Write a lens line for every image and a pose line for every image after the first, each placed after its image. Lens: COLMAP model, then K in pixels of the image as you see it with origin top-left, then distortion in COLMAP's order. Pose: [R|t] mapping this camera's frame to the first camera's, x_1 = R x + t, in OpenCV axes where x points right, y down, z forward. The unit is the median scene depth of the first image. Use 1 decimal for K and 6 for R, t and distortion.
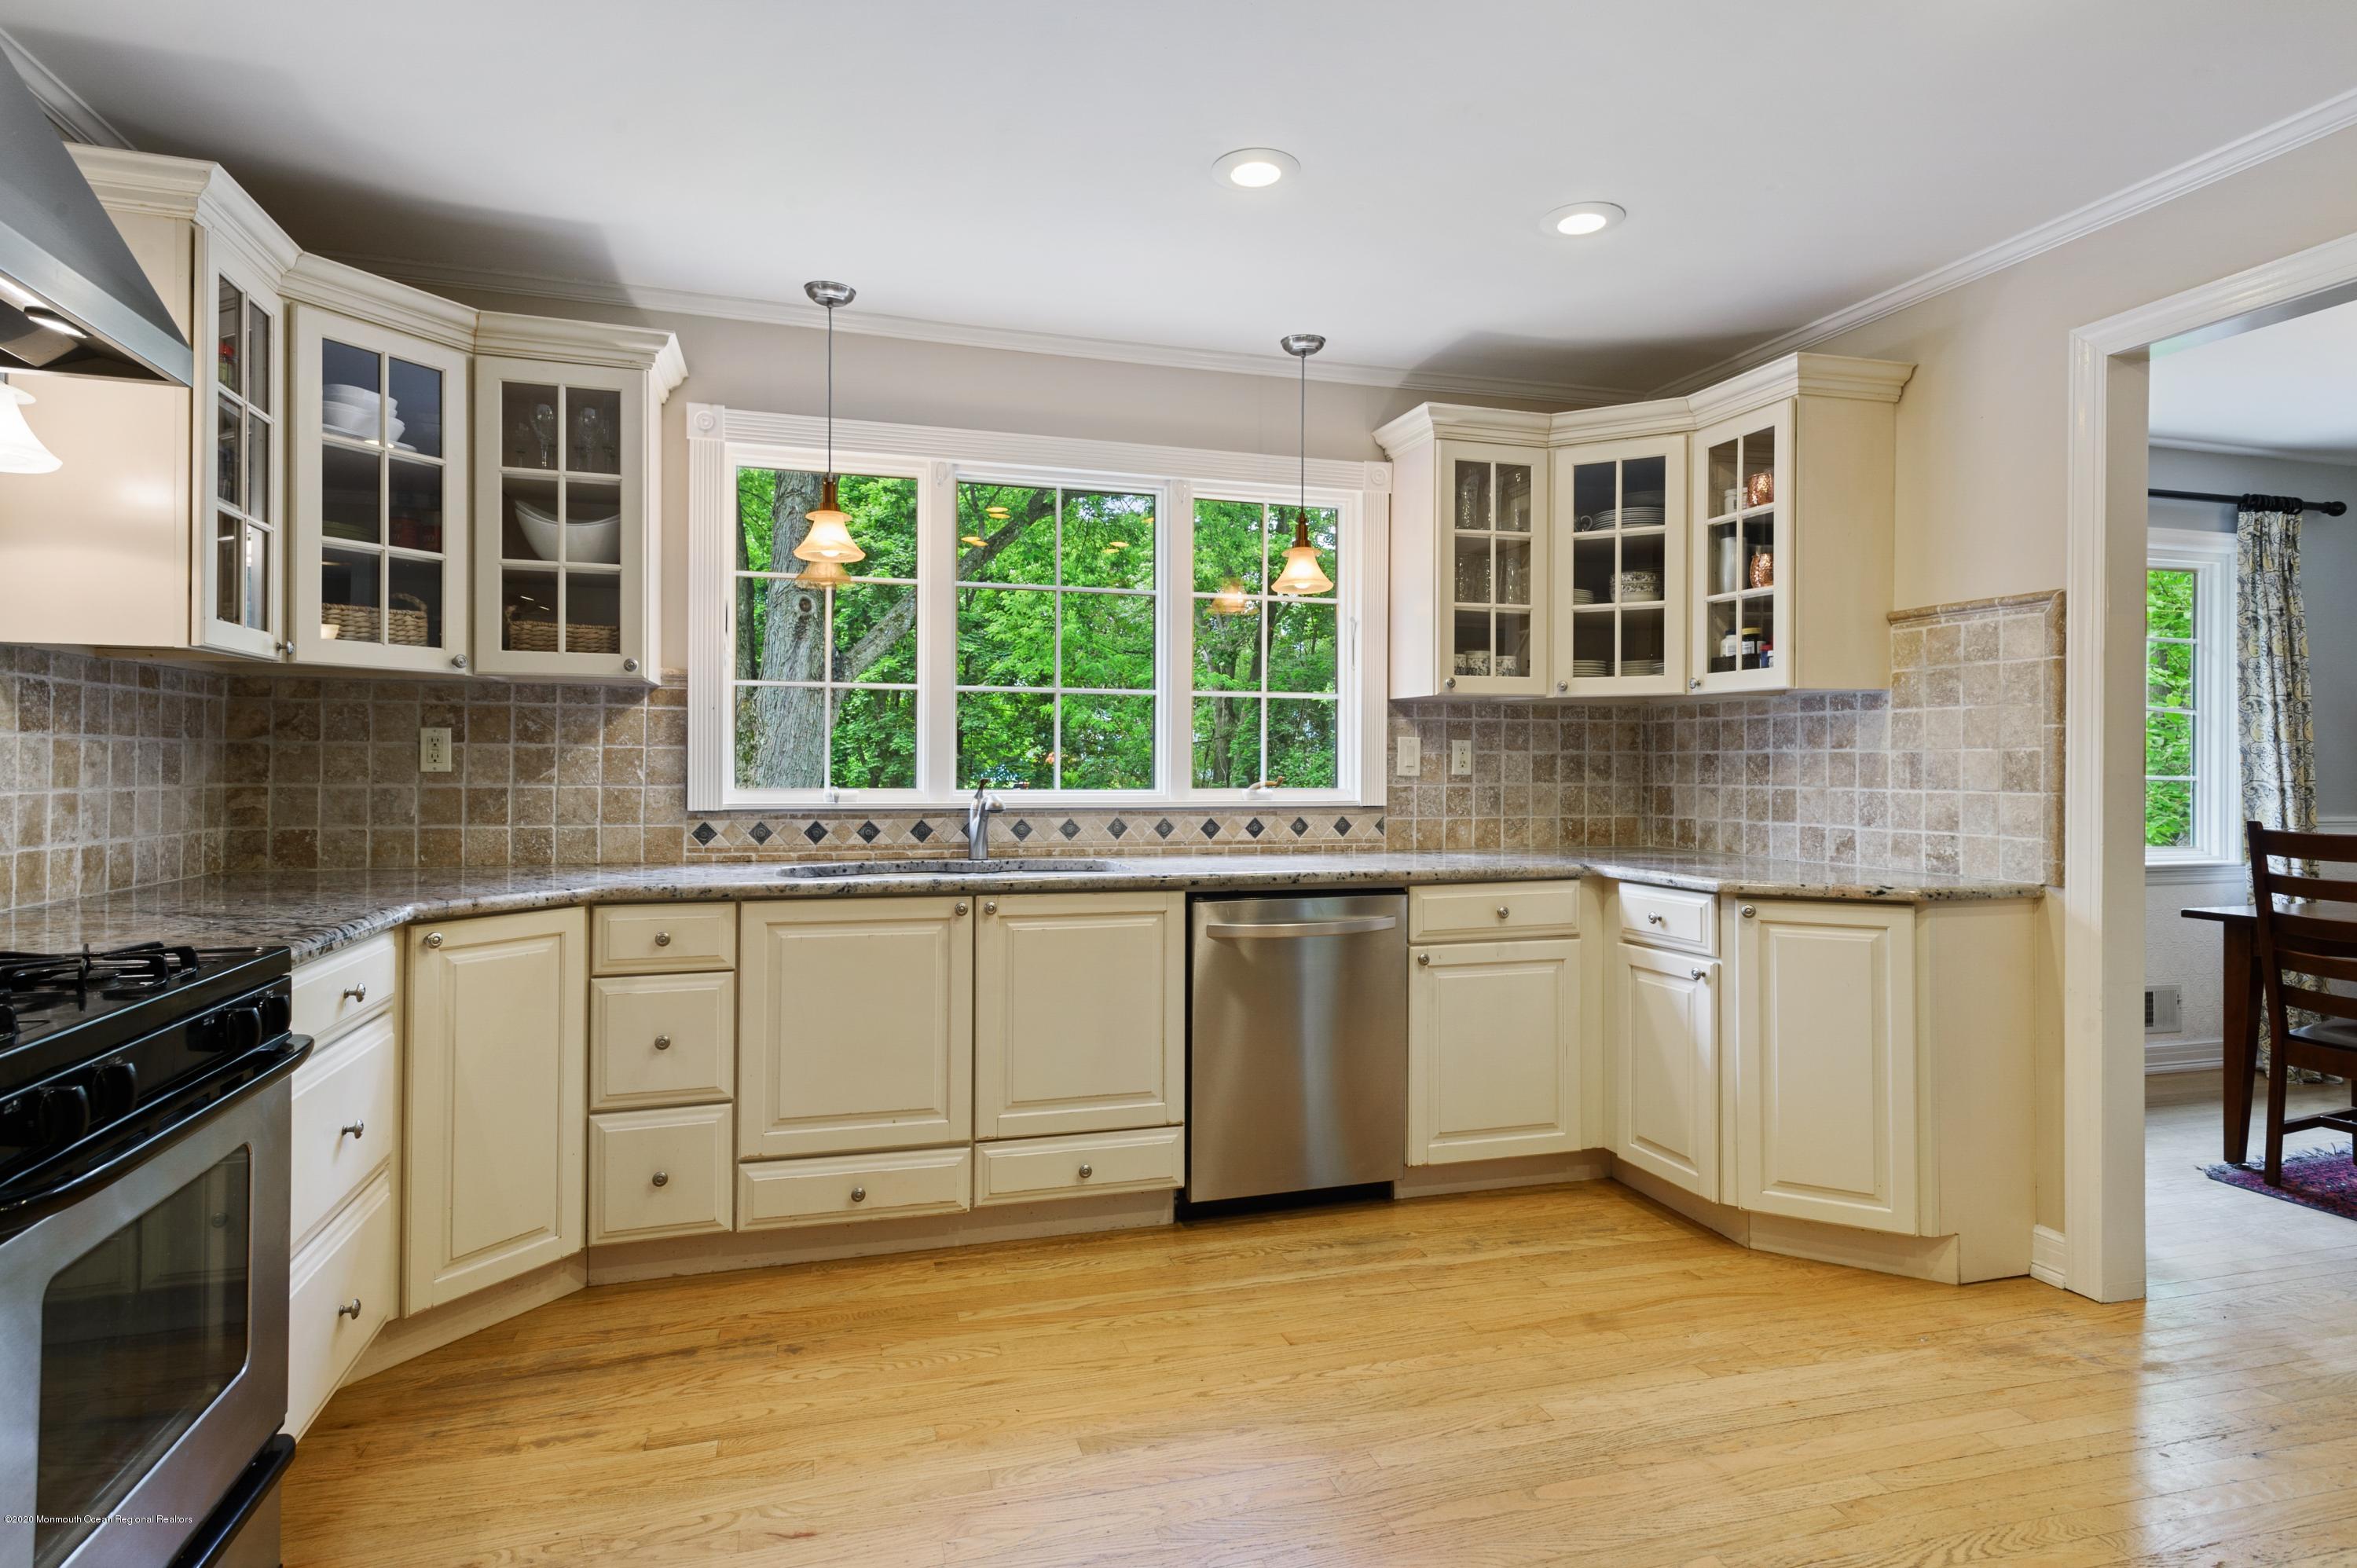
lens RADIAL K [[1256.1, 0, 1183.2], [0, 1256.1, 771.6], [0, 0, 1]] dist [0.002237, -0.000021]
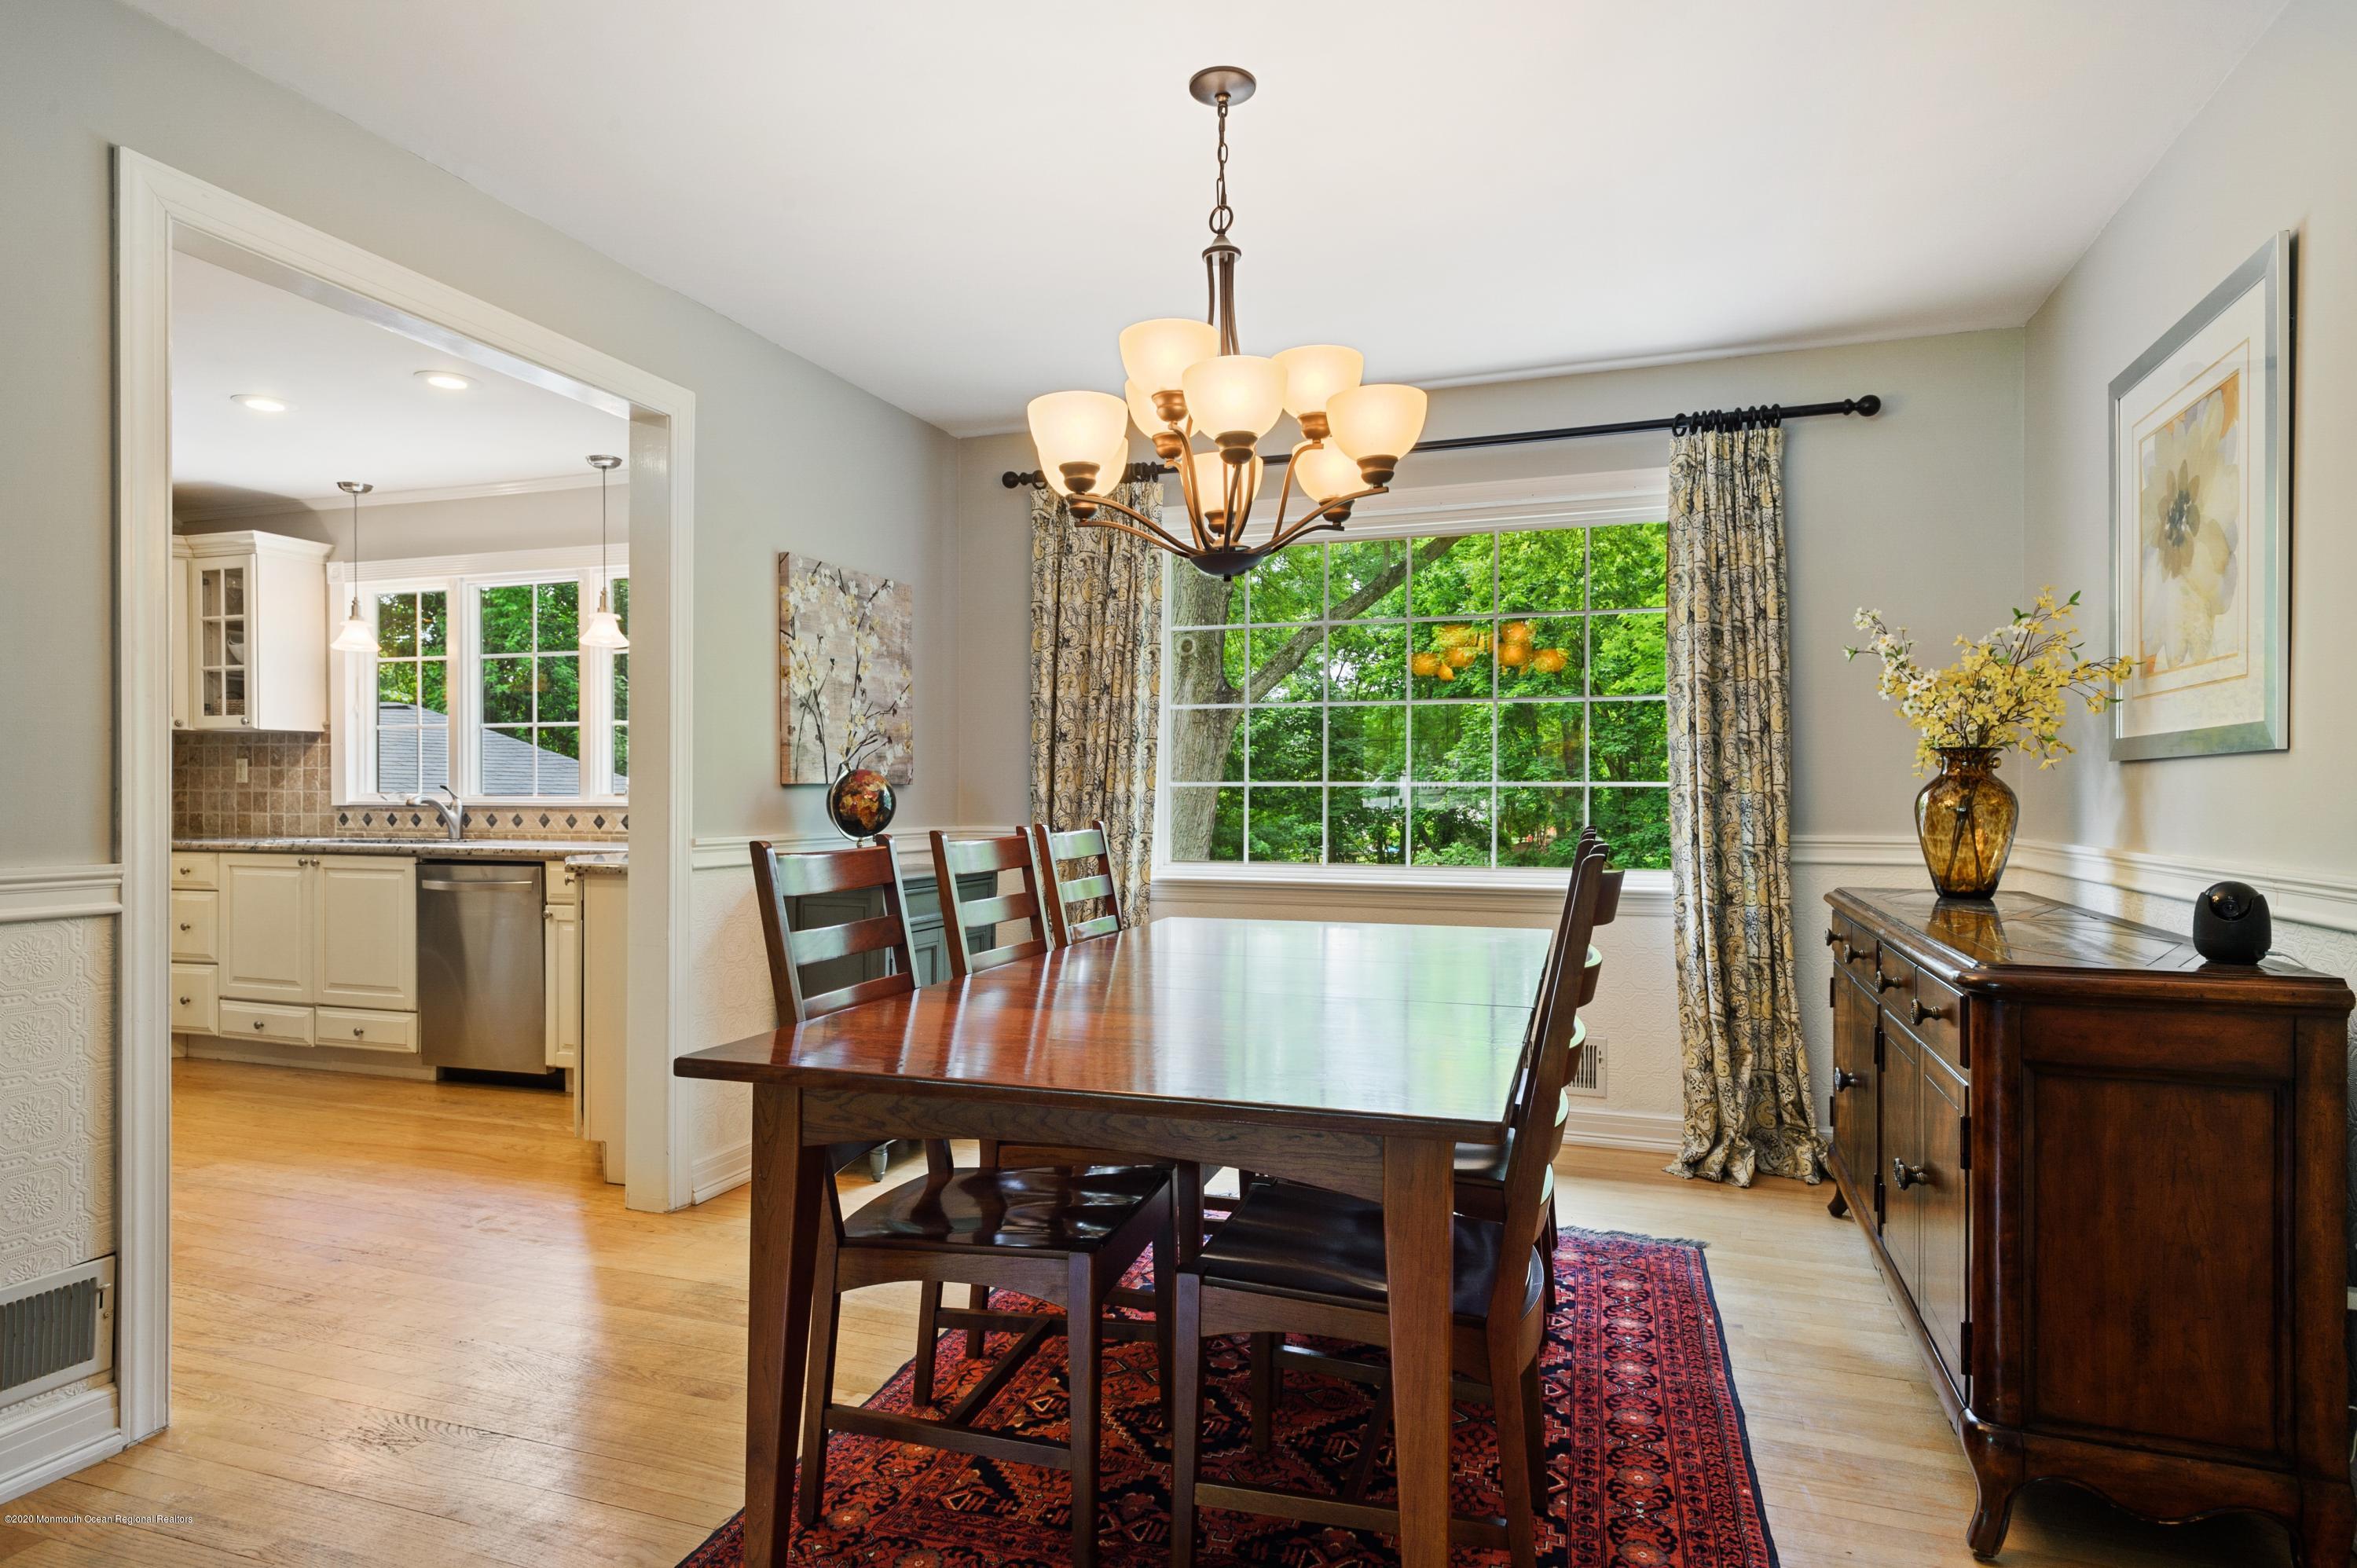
lens RADIAL K [[1319.3, 0, 1168.3], [0, 1319.3, 790.5], [0, 0, 1]] dist [-0.001273, -0.000125]
pose [[0.810767, -0.005996, -0.585338, 1.593403], [-0.000661, 0.999938, -0.011159, 0.031309], [0.585369, 0.009434, 0.810712, 0.235684]]
